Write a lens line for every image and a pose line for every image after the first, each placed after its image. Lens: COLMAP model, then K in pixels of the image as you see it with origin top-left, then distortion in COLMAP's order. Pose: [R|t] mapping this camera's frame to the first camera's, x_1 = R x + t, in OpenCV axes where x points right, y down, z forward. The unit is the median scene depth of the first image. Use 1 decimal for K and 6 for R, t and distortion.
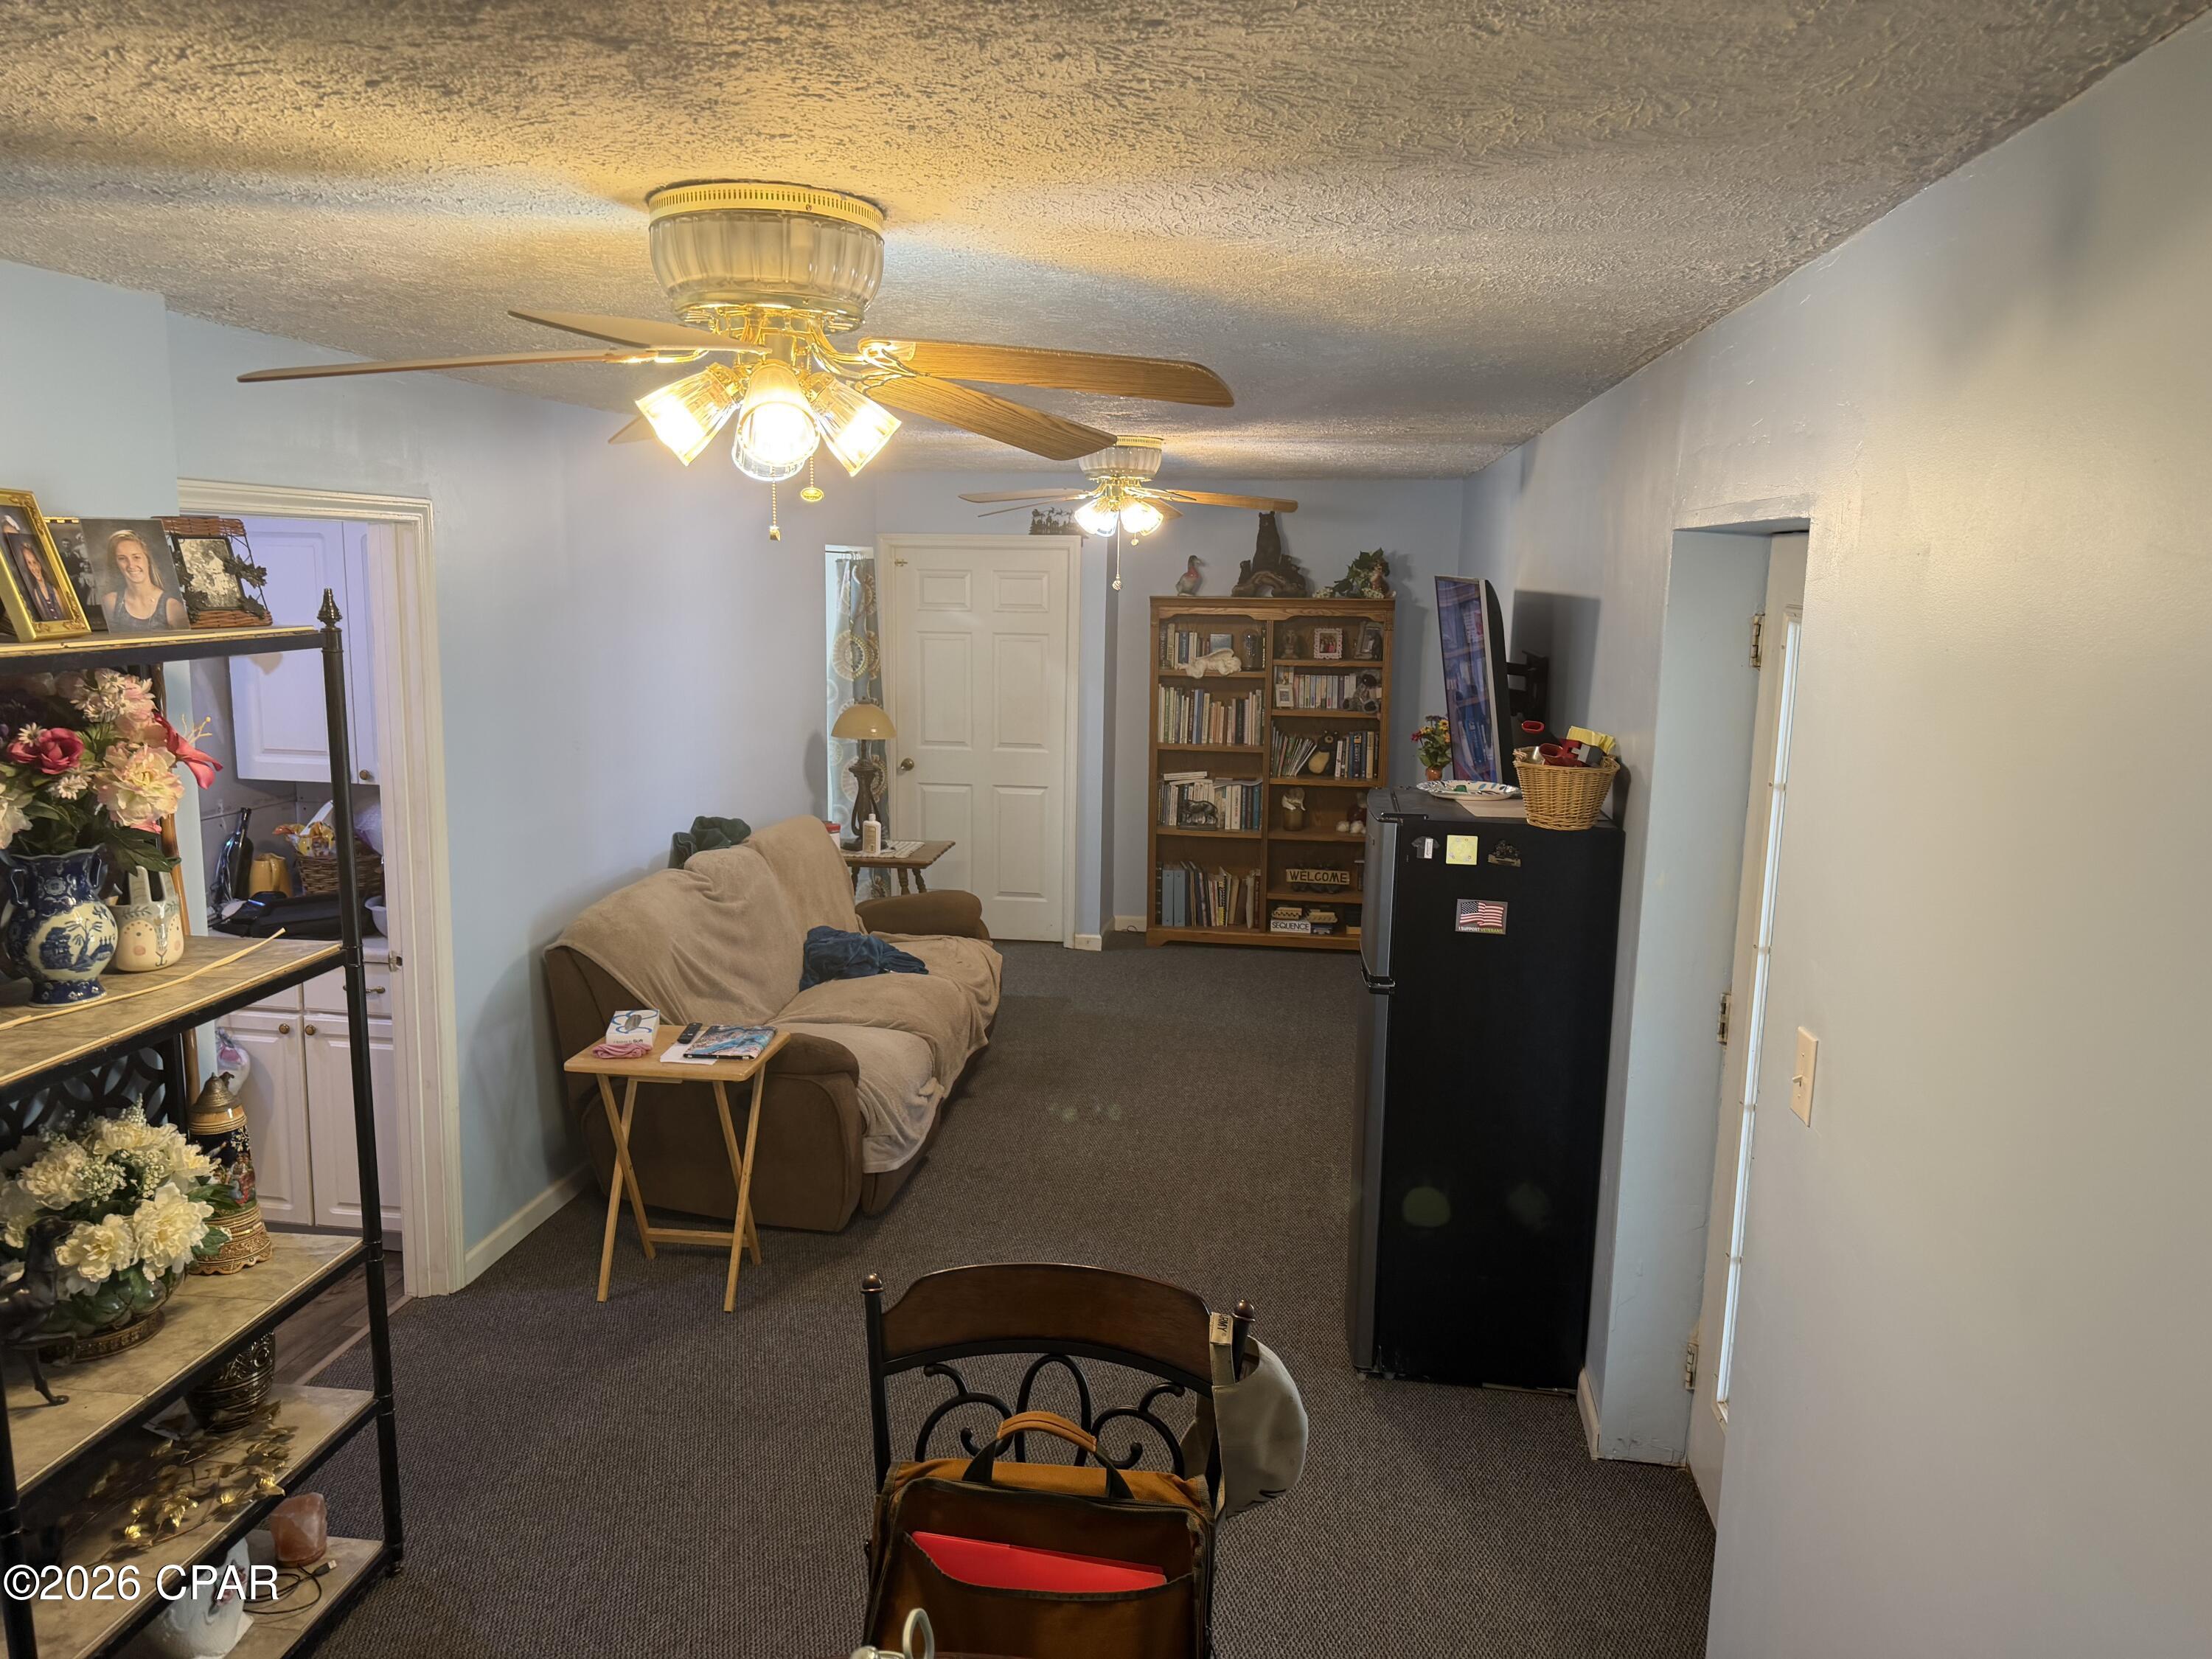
lens RADIAL K [[1562.3, 0, 1106.0], [0, 1562.3, 829.5], [0, 0, 1]] dist [0.031584, -0.075833]
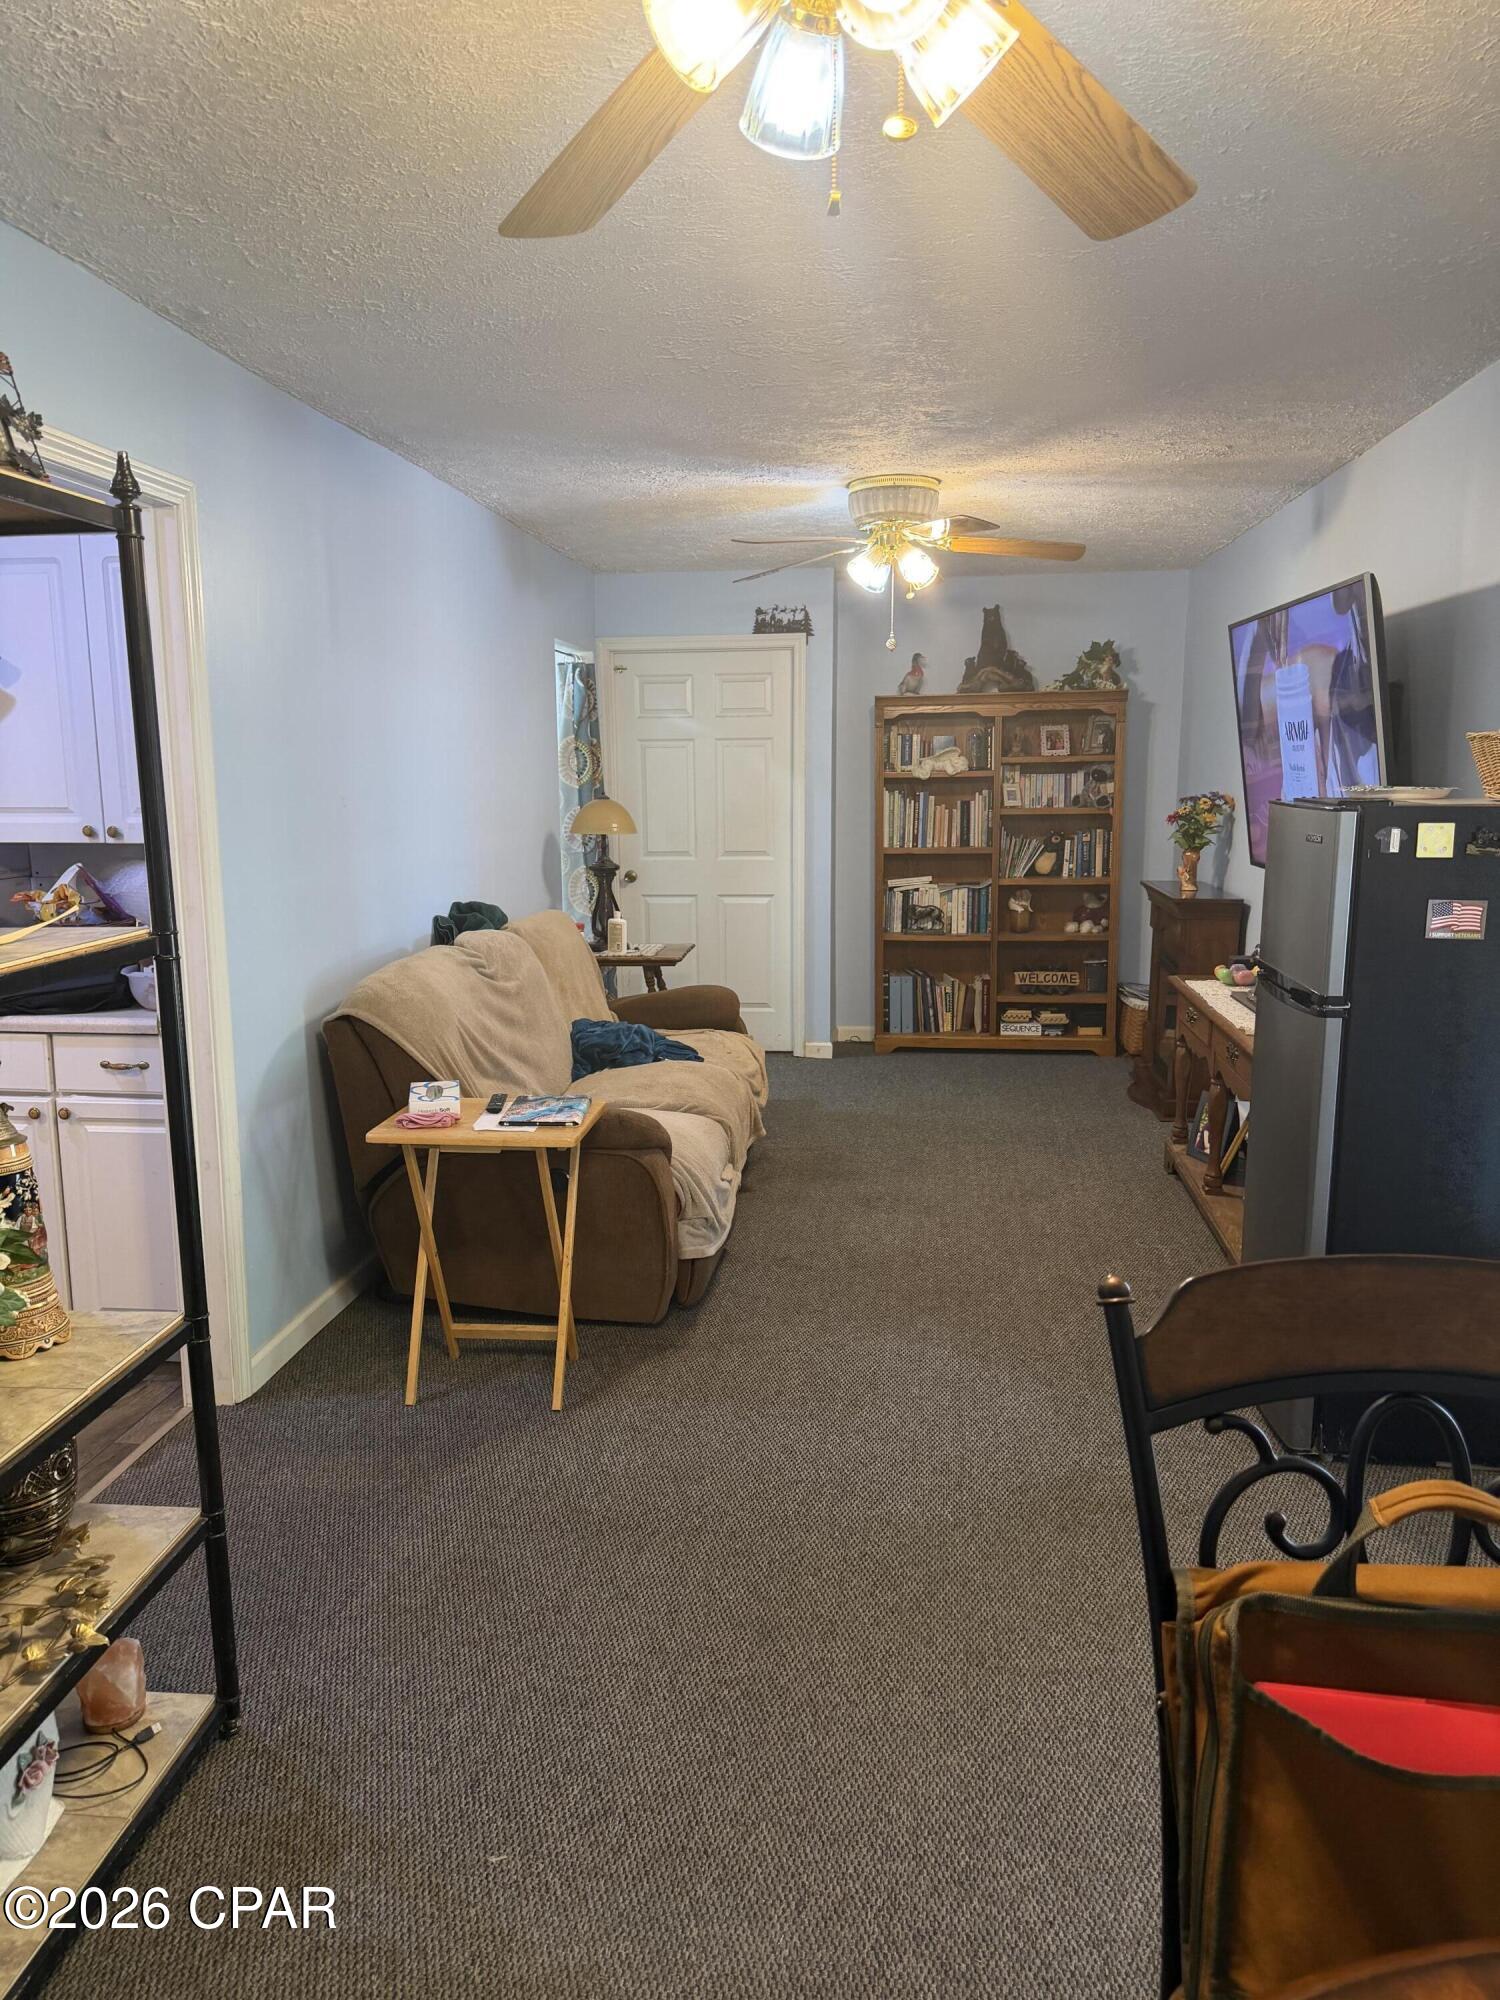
lens RADIAL K [[1425.2, 0, 744.0], [0, 1425.2, 1025.0], [0, 0, 1]] dist [0.077389, -0.142171]
pose [[0.999599, -0.027103, 0.008175, -0.116760], [0.026936, 0.999439, 0.019899, 0.065399], [-0.008710, -0.019671, 0.999769, 0.166017]]
